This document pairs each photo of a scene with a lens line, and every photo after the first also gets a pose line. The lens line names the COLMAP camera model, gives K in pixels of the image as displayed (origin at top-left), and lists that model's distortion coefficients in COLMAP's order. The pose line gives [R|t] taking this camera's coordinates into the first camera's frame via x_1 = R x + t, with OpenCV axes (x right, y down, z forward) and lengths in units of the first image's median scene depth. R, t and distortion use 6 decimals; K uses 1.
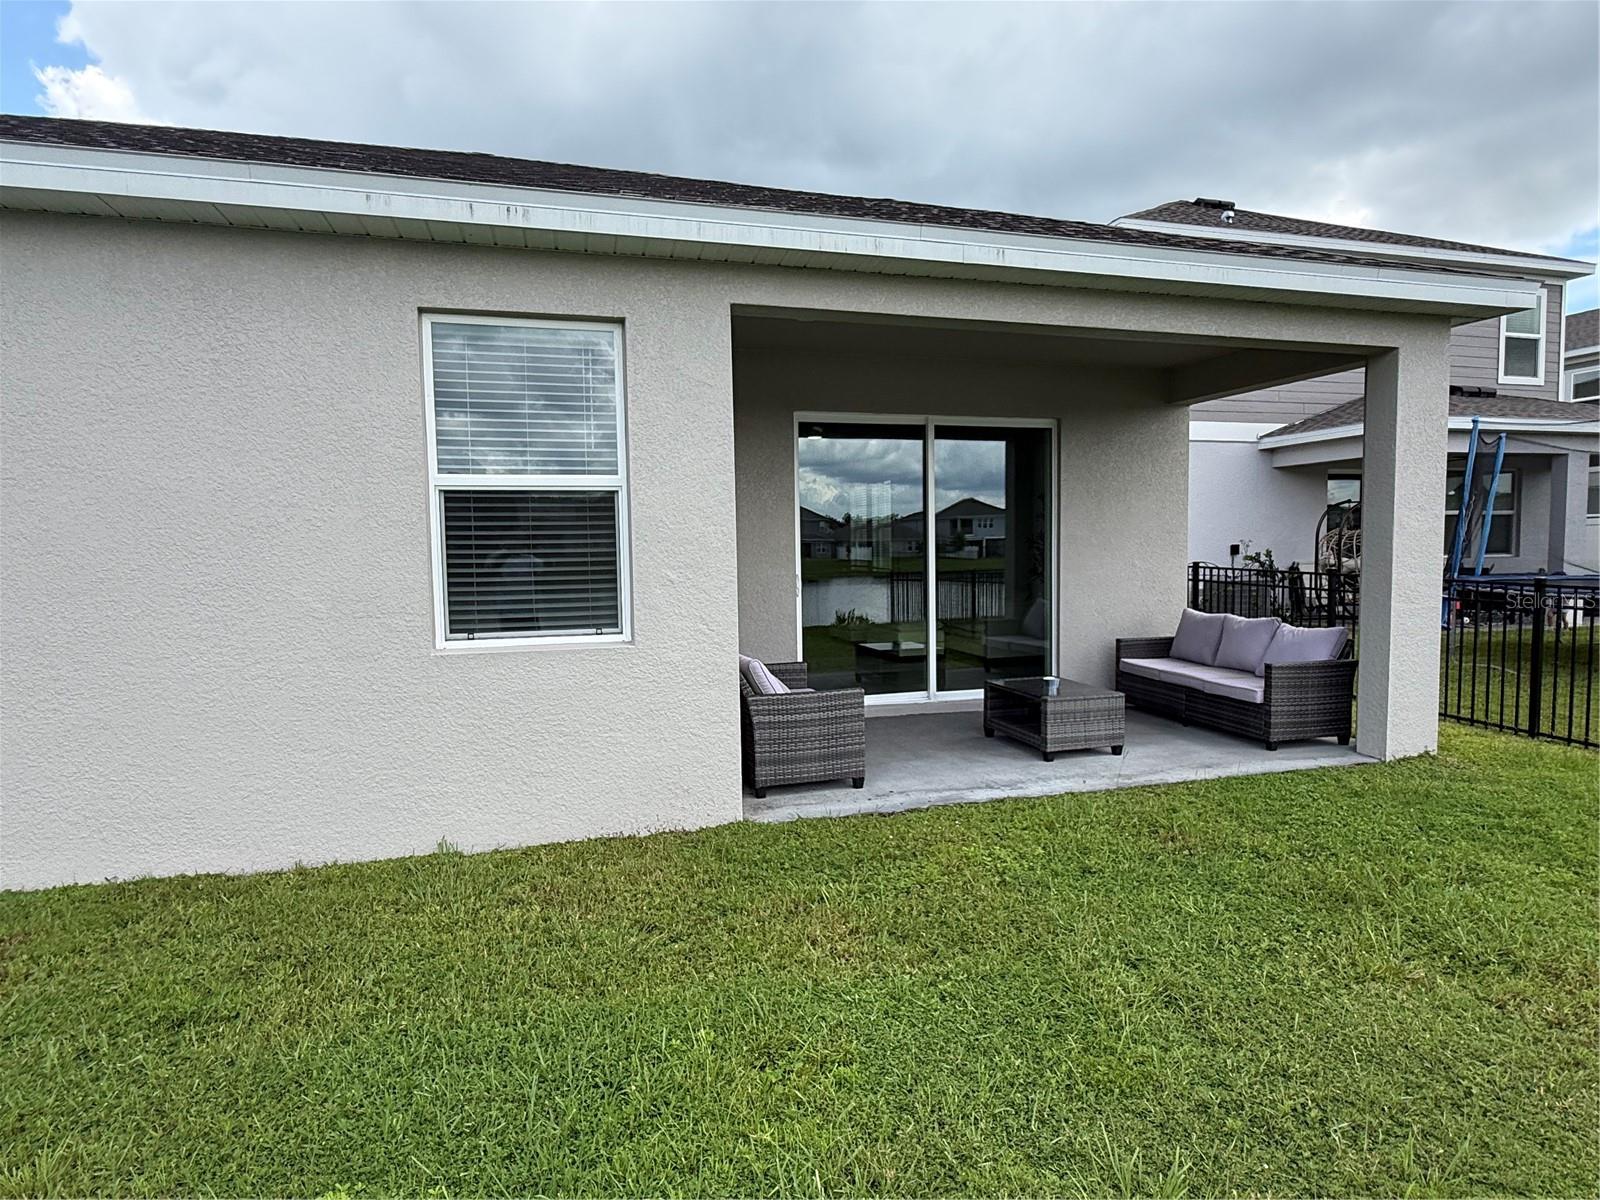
lens RADIAL K [[884.3, 0, 800.0], [0, 884.3, 600.0], [0, 0, 1]] dist [-0.000037, -0.000389]
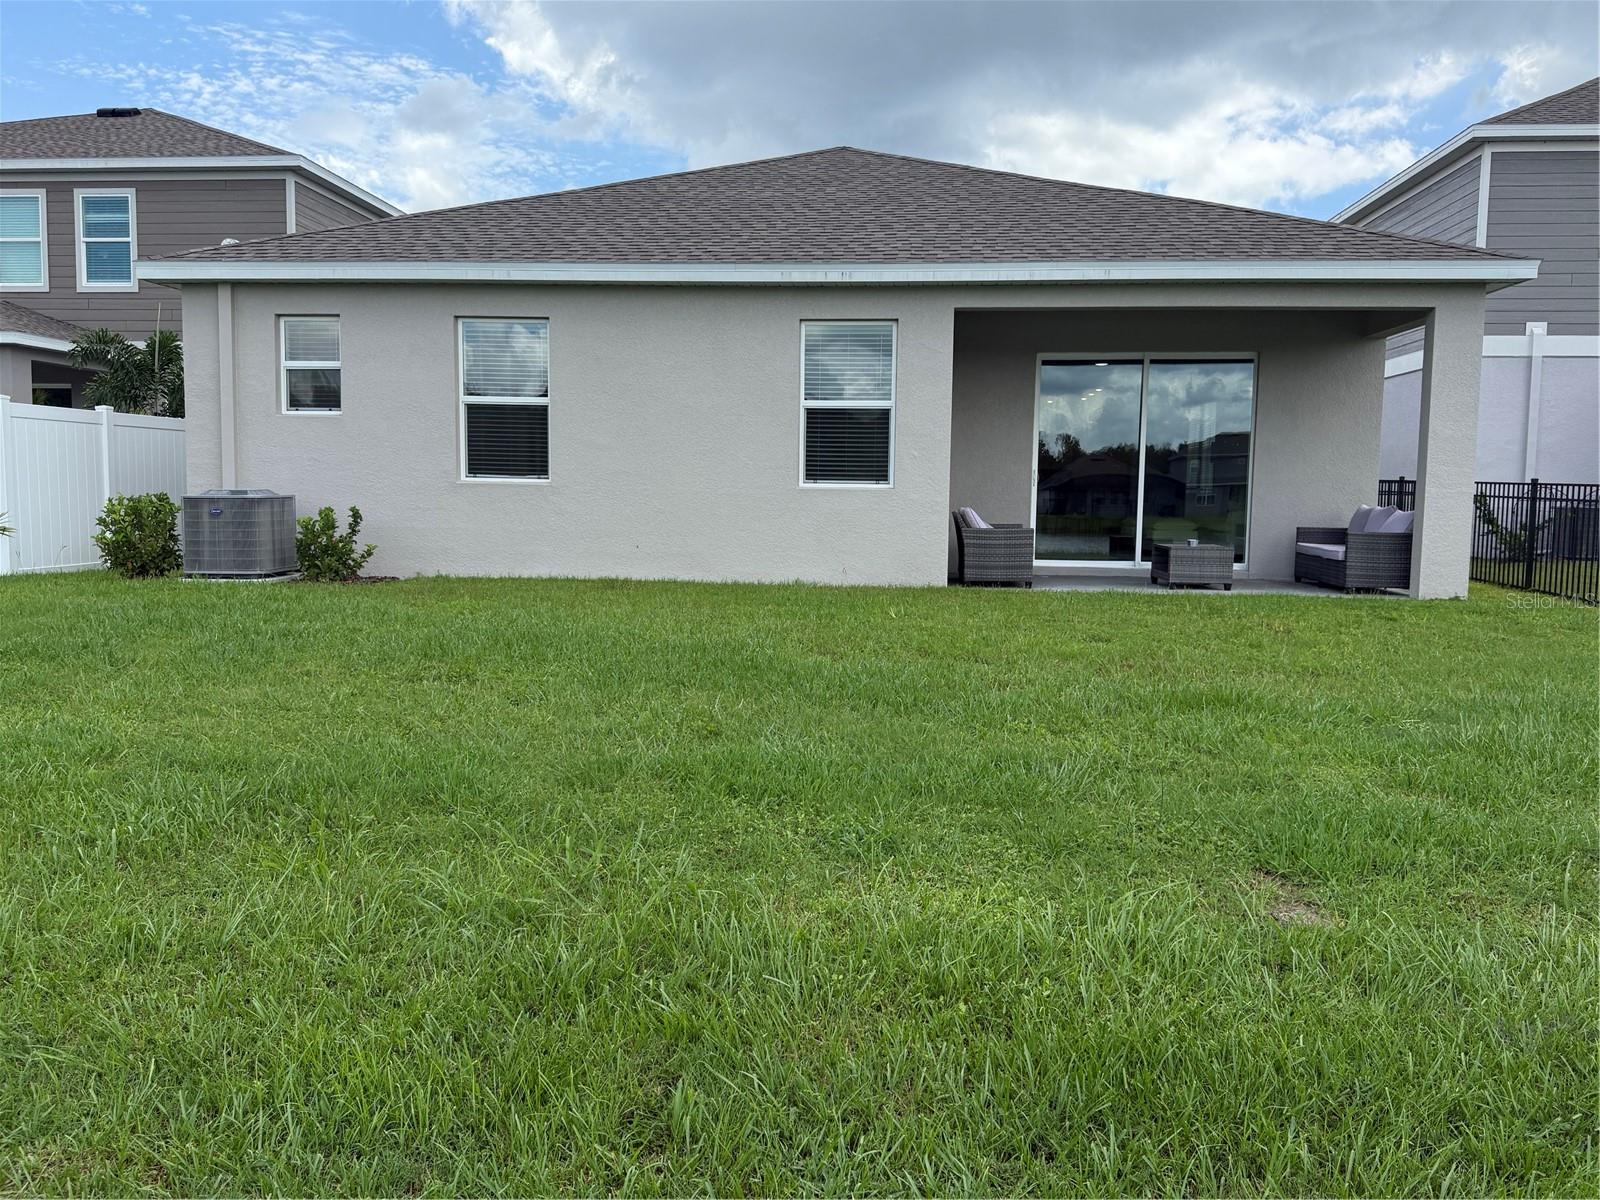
lens RADIAL K [[1264.4, 0, 771.8], [0, 1264.4, 602.0], [0, 0, 1]] dist [0.059352, -0.092157]
pose [[0.925495, 0.055574, -0.374661, 0.530339], [-0.047038, 0.998384, 0.031898, 0.190959], [0.375828, -0.011898, 0.926613, -1.437496]]
